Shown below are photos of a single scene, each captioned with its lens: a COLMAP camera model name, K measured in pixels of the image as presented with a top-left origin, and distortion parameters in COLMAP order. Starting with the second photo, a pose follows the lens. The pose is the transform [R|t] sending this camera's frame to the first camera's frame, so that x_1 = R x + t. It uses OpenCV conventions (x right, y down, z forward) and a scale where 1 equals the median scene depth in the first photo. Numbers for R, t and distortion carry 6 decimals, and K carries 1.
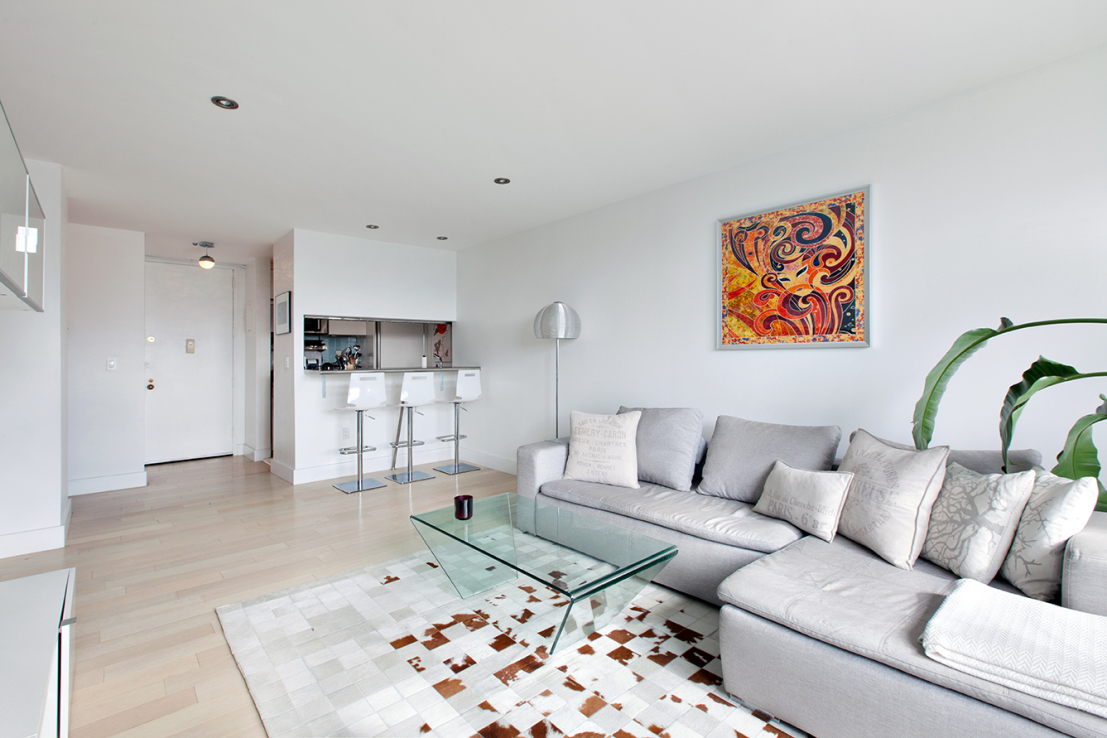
lens RADIAL K [[503.4, 0, 549.9], [0, 503.4, 348.9], [0, 0, 1]] dist [-0.001209, -0.000218]
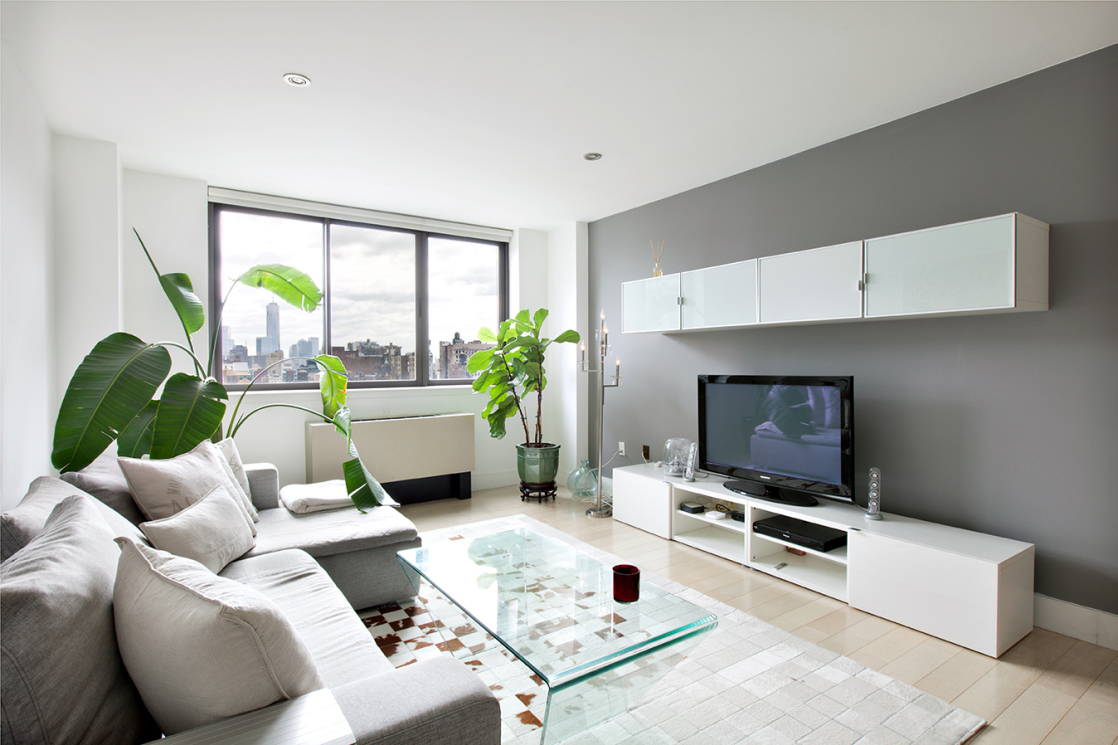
lens RADIAL K [[551.2, 0, 559.0], [0, 551.2, 372.5], [0, 0, 1]] dist [-0.000474, -0.000102]
pose [[-0.991208, 0.012299, 0.131741, -0.165308], [0.012108, 0.999924, -0.002251, 0.030187], [-0.131758, -0.000637, -0.991282, 1.550955]]
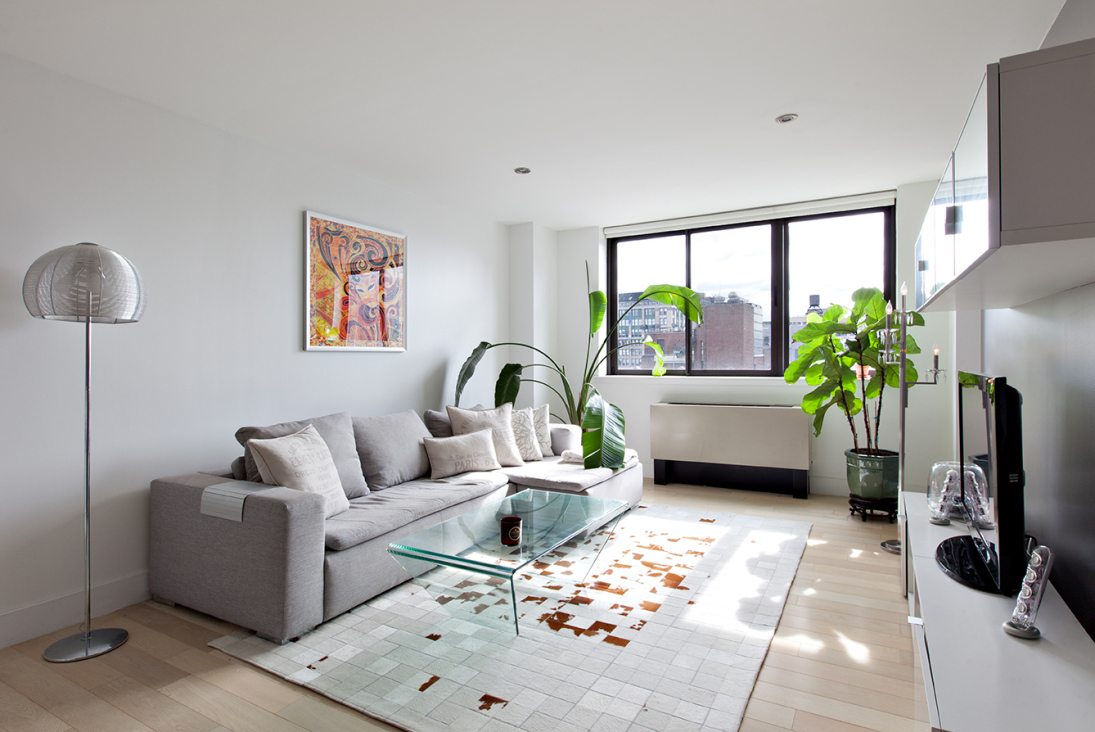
lens RADIAL K [[566.9, 0, 547.5], [0, 566.9, 366.0], [0, 0, 1]] dist [-0.001176, 0.000018]
pose [[-0.319396, -0.001499, 0.947620, -0.968214], [-0.004410, 0.999990, 0.000096, 0.033558], [-0.947611, -0.004148, -0.319400, 1.108118]]
